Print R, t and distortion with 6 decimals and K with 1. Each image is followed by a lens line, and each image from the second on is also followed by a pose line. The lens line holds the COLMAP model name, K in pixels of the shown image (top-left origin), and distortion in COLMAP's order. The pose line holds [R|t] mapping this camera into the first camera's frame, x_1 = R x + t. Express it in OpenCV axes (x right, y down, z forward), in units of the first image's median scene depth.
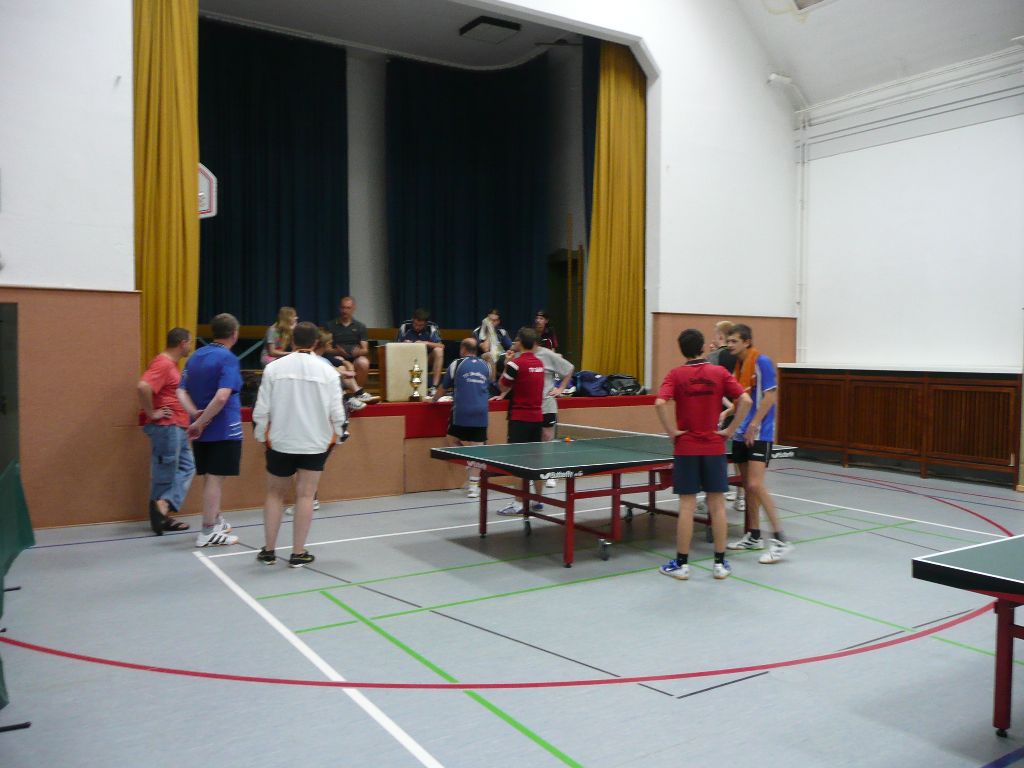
lens RADIAL K [[858.0, 0, 514.4], [0, 858.0, 378.7], [0, 0, 1]] dist [-0.027131, 0.018797]
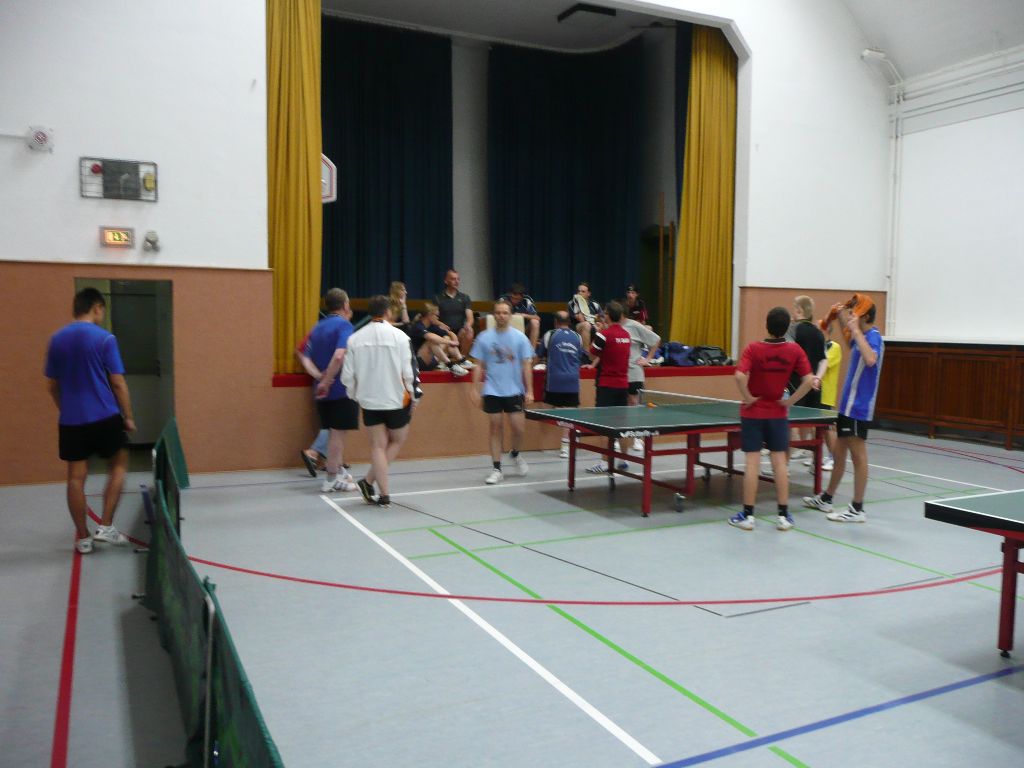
lens RADIAL K [[858.0, 0, 513.4], [0, 858.0, 384.5], [0, 0, 1]] dist [-0.027131, 0.018797]
pose [[0.992913, 0.012109, -0.118225, 0.015292], [-0.007409, 0.999168, 0.040109, 0.002500], [0.118613, -0.038949, 0.992176, -0.087856]]
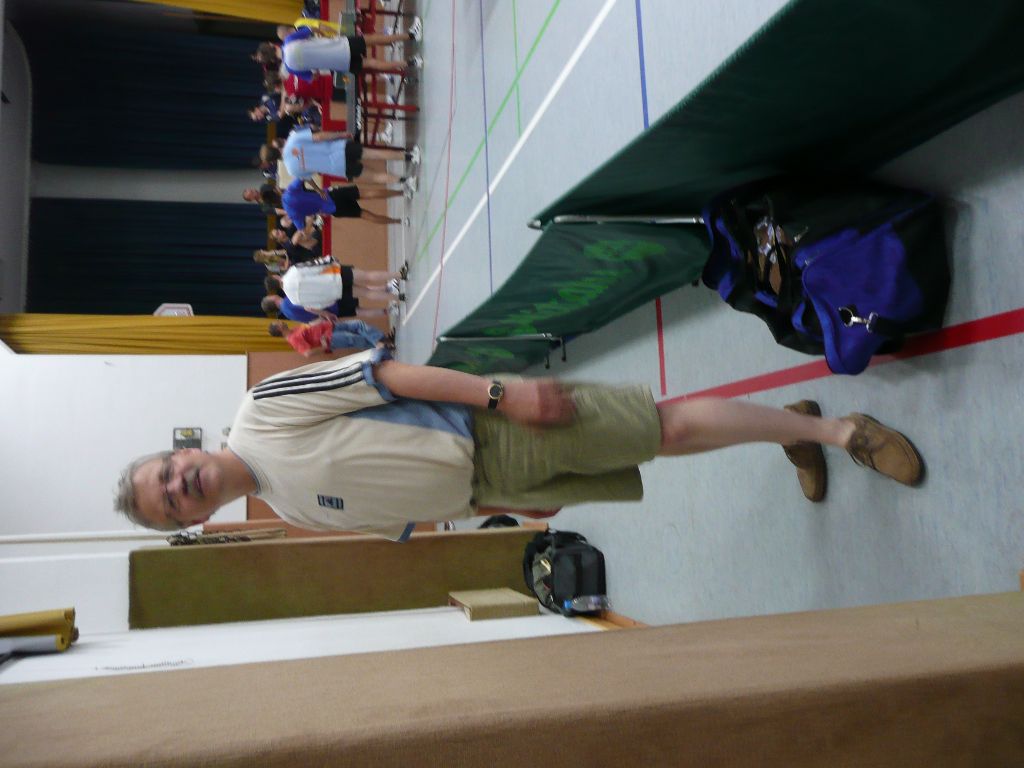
lens RADIAL K [[858.0, 0, 509.7], [0, 858.0, 385.3], [0, 0, 1]] dist [-0.027131, 0.018797]
pose [[0.100109, -0.905571, -0.412213, 0.182947], [0.975223, 0.007161, 0.221108, 0.020411], [-0.197277, -0.424134, 0.883850, -0.458237]]
